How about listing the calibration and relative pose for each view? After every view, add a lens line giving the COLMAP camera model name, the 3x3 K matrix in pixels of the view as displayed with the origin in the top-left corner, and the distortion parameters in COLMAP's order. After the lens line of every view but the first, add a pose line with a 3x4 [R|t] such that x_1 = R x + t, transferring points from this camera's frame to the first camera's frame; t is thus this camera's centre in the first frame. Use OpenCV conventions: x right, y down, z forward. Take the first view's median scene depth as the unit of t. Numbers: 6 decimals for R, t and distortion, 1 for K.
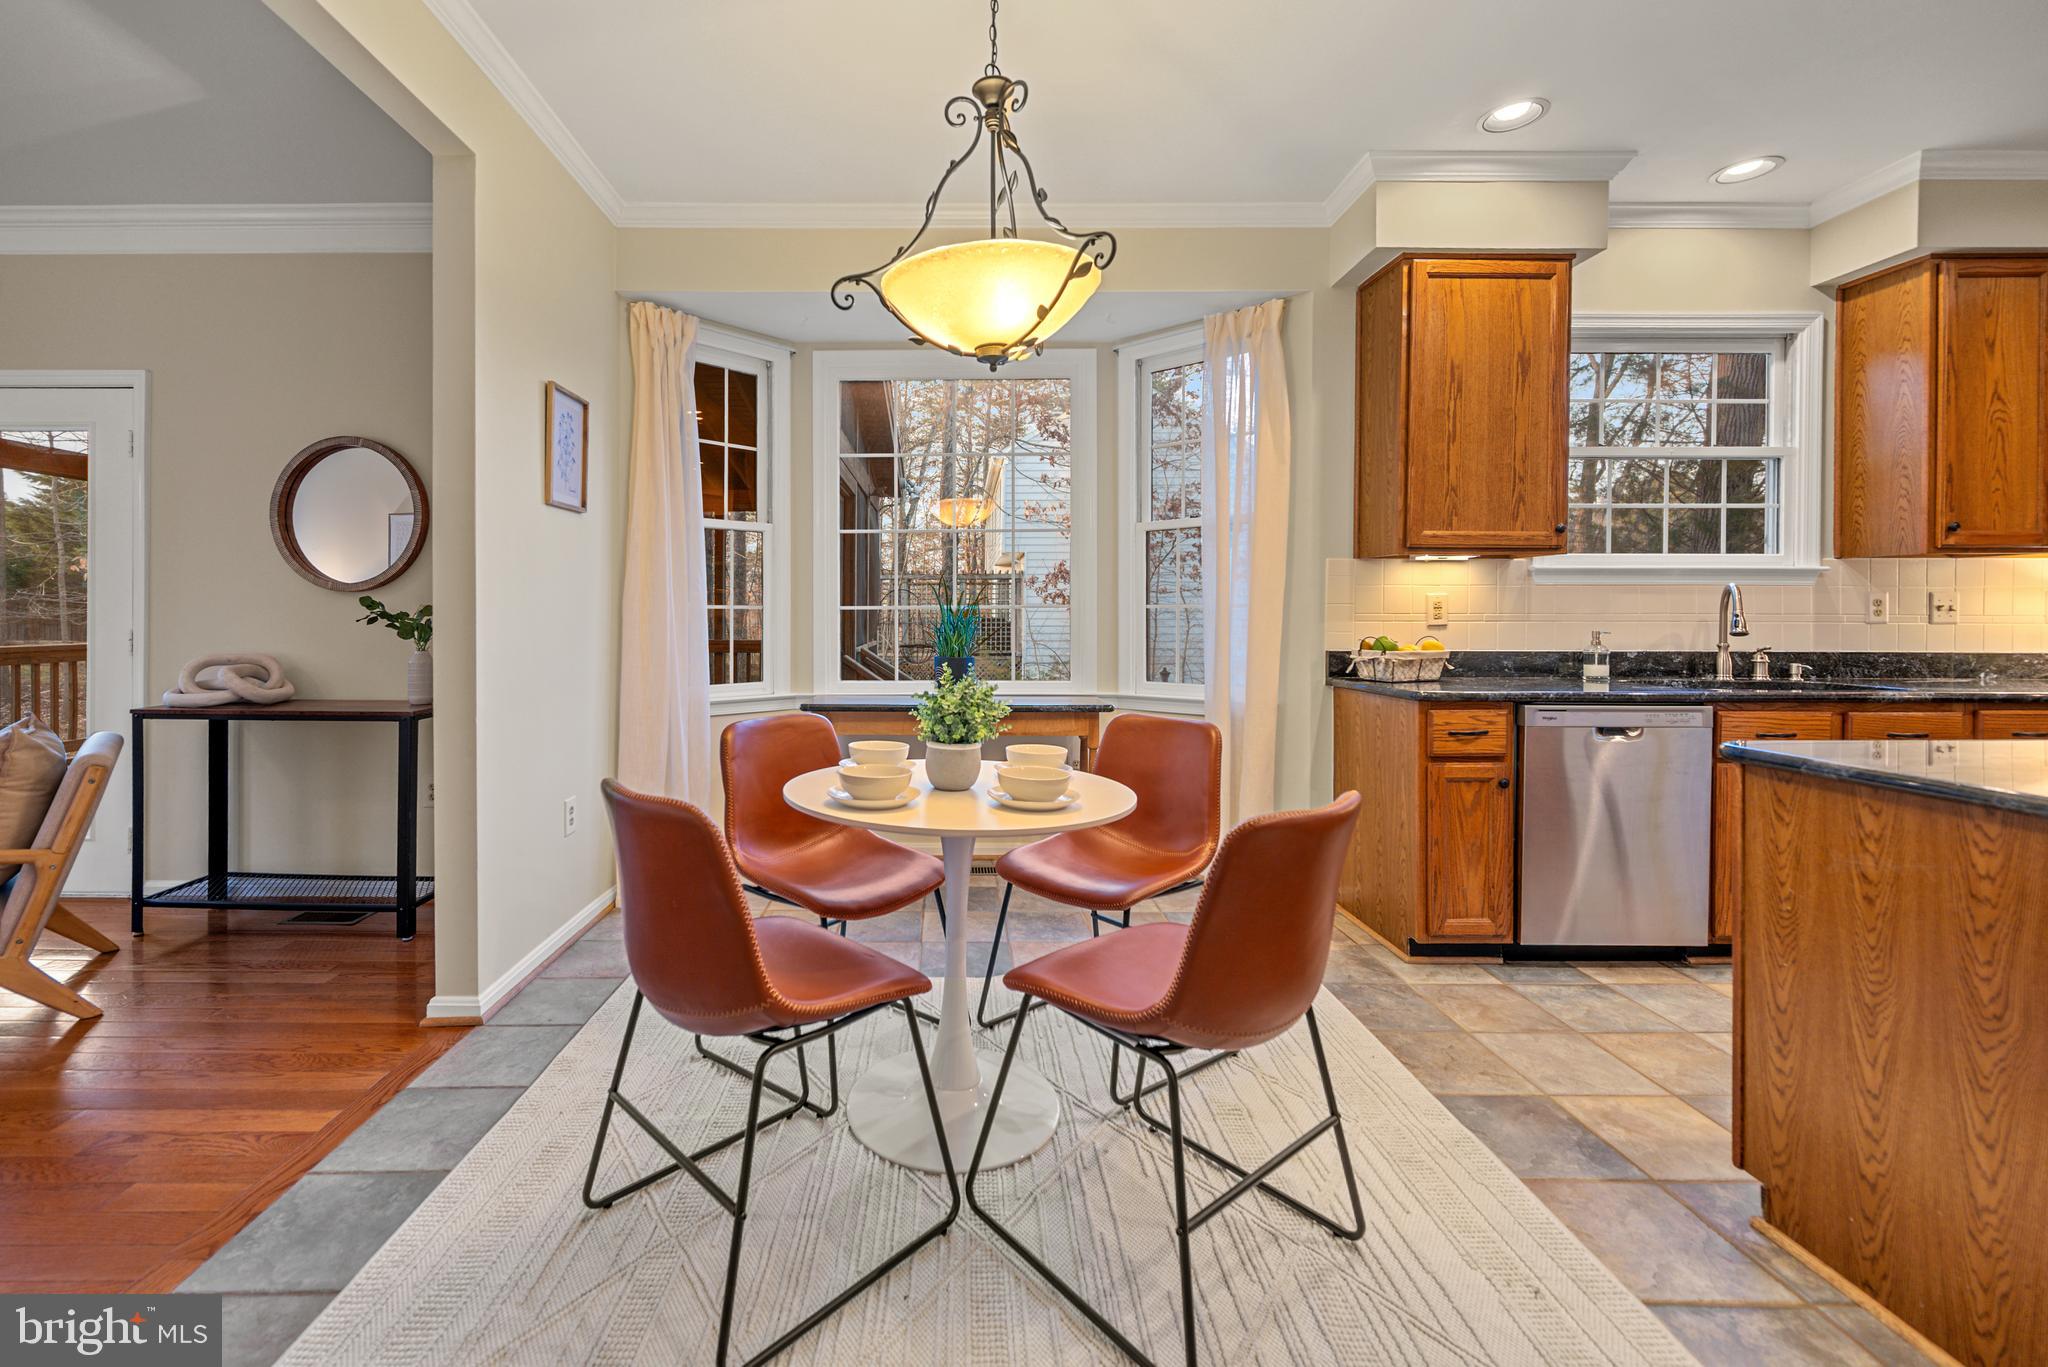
lens RADIAL K [[840.8, 0, 941.9], [0, 840.8, 624.0], [0, 0, 1]] dist [-0.003369, 0.000315]
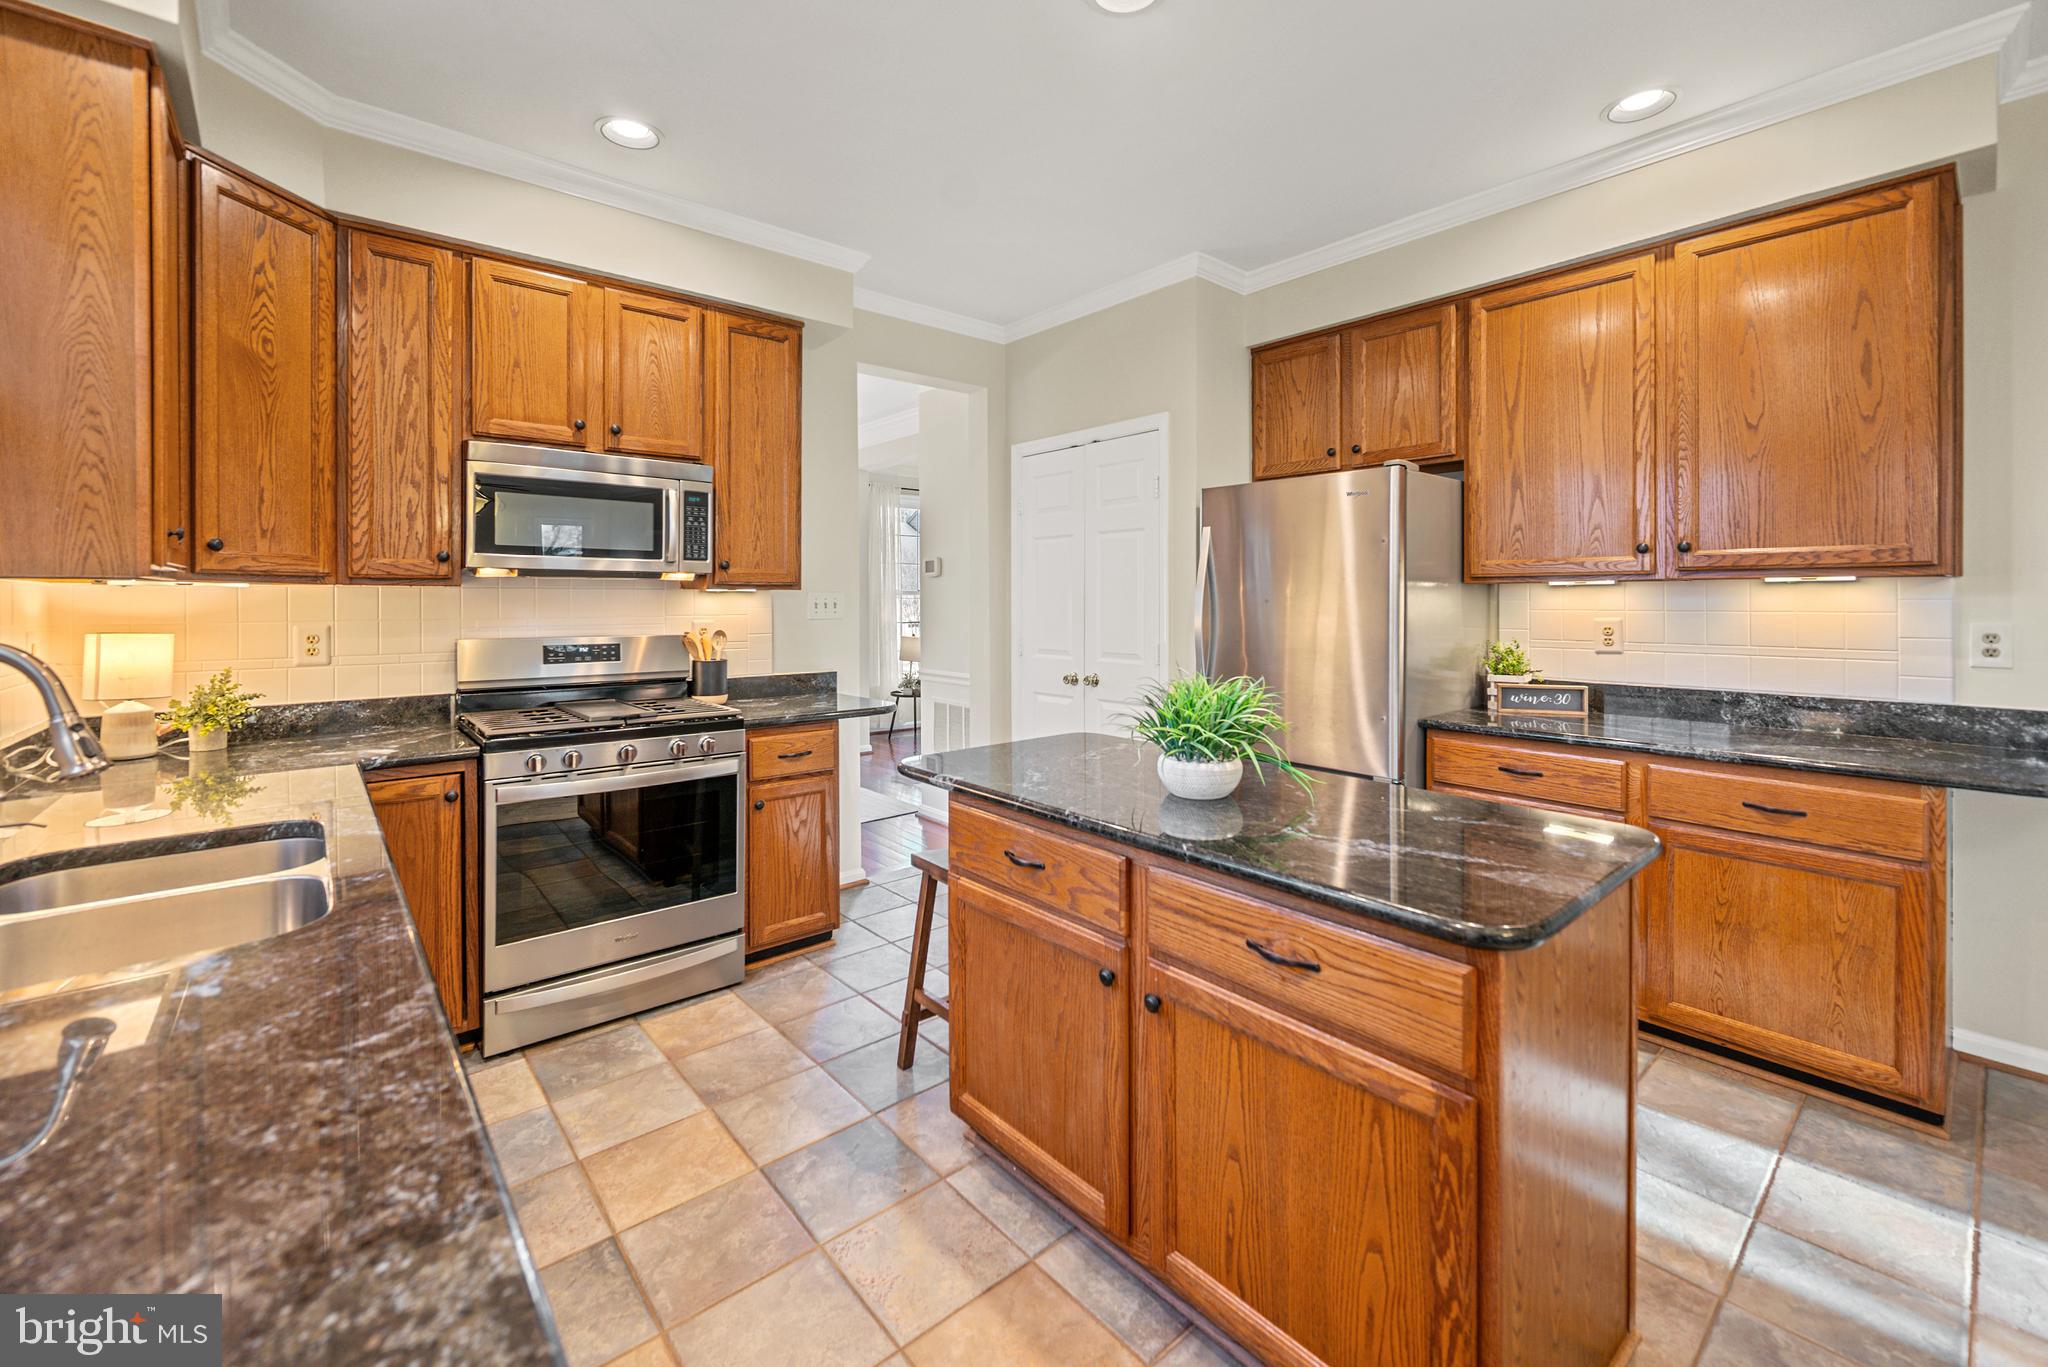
lens RADIAL K [[839.8, 0, 1031.0], [0, 839.8, 602.5], [0, 0, 1]] dist [-0.001396, 0.000089]
pose [[-0.654230, -0.003172, 0.756289, 0.369964], [0.011899, 0.999824, 0.014486, -0.068511], [-0.756202, 0.018476, -0.654078, 0.926809]]
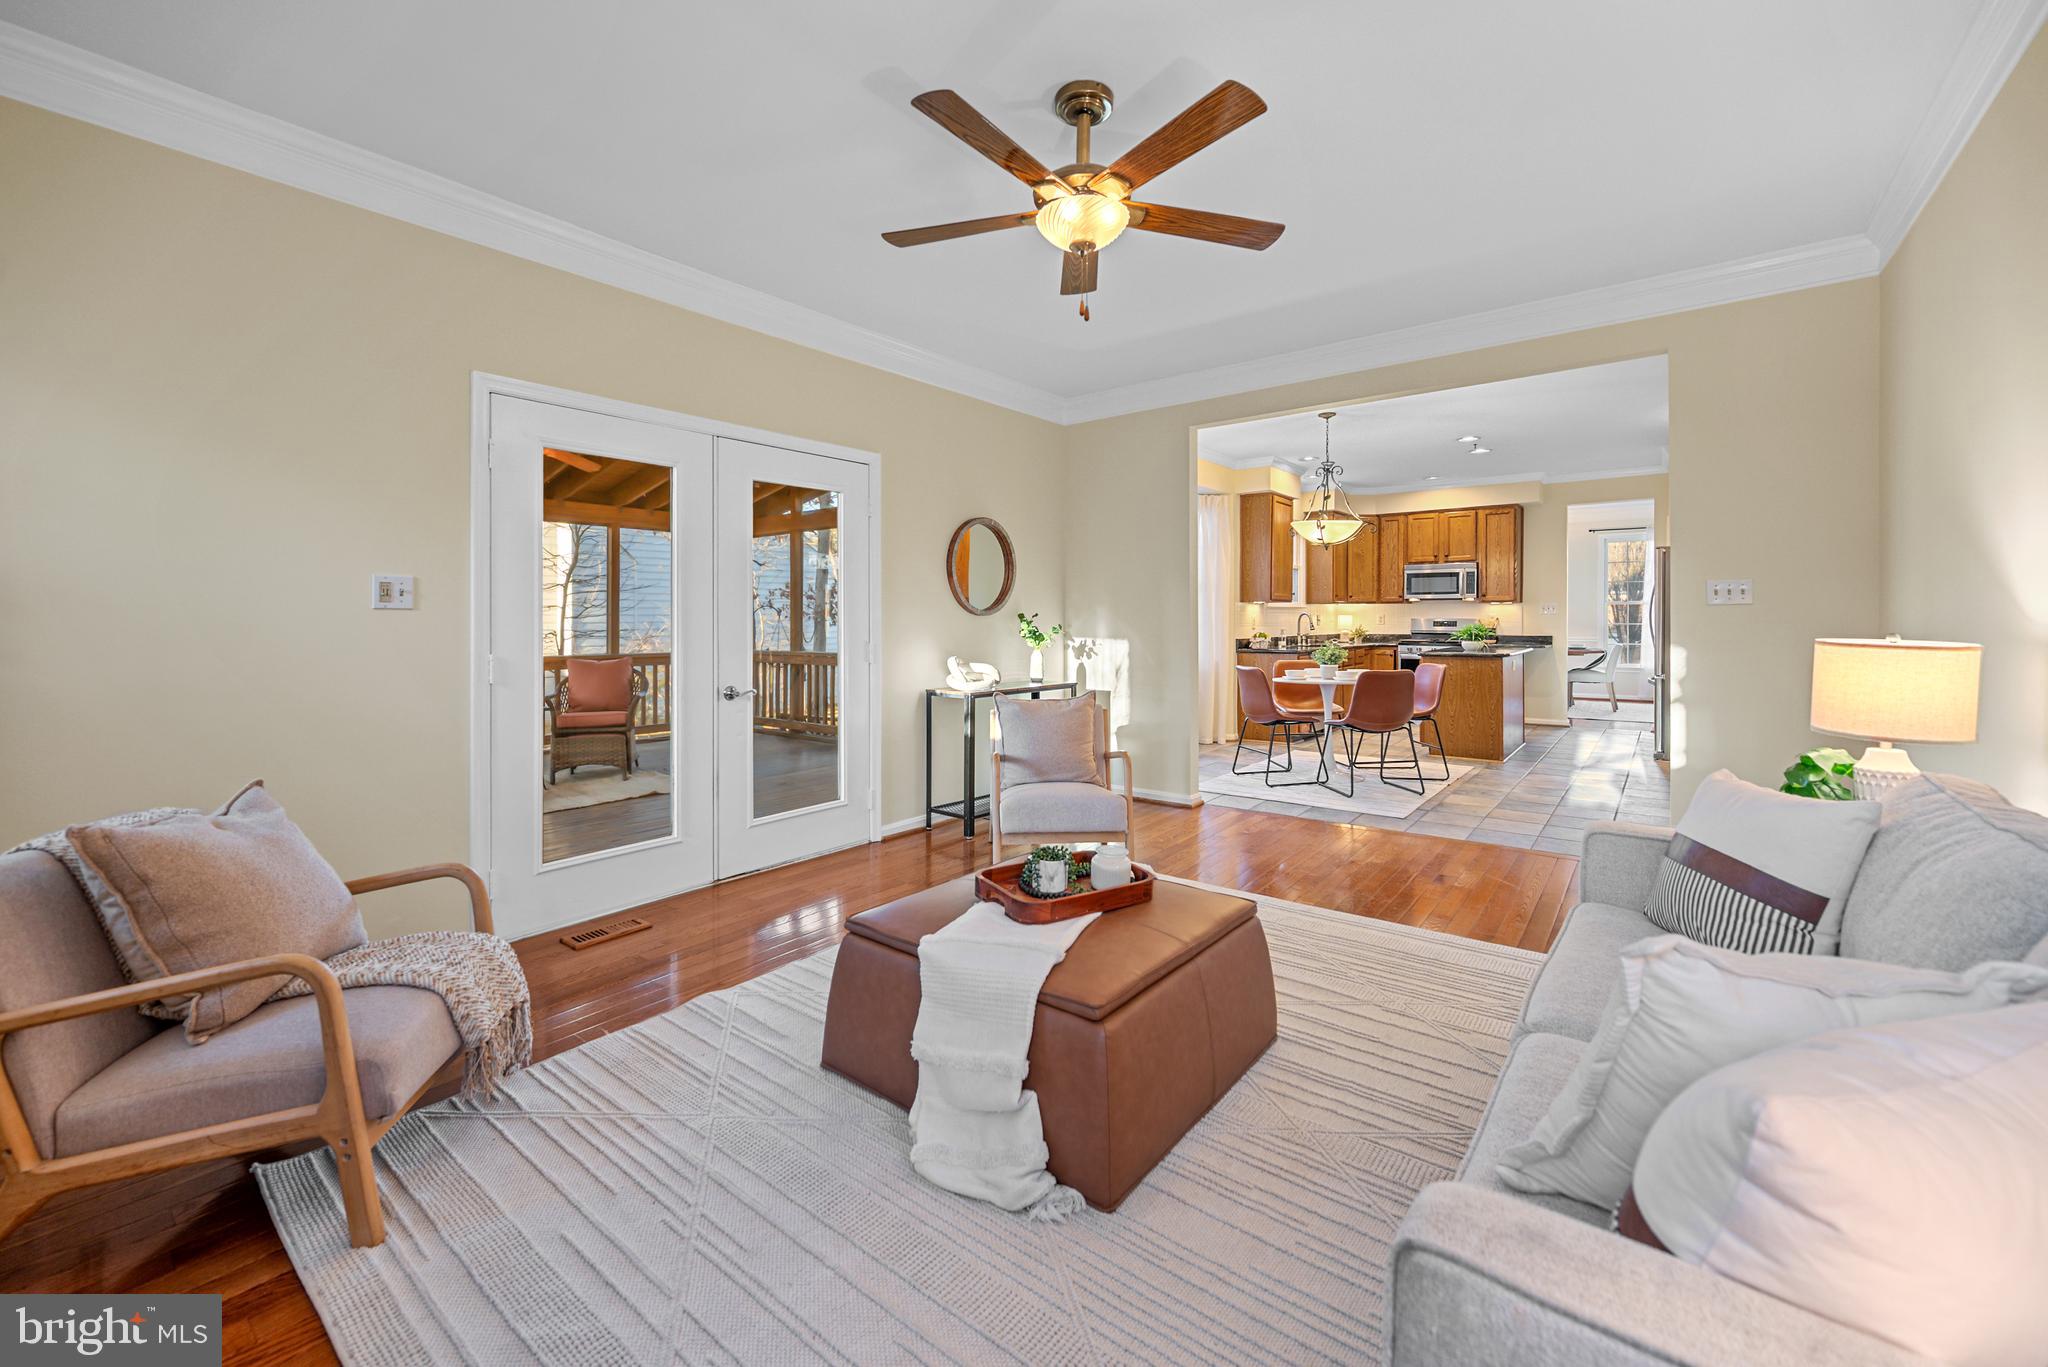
lens RADIAL K [[826.3, 0, 1029.0], [0, 826.3, 633.7], [0, 0, 1]] dist [-0.001512, -0.000042]
pose [[0.611311, -0.018803, 0.791167, -2.079431], [0.016553, 0.999803, 0.010971, -0.021453], [-0.791217, 0.006390, 0.611502, -0.022793]]
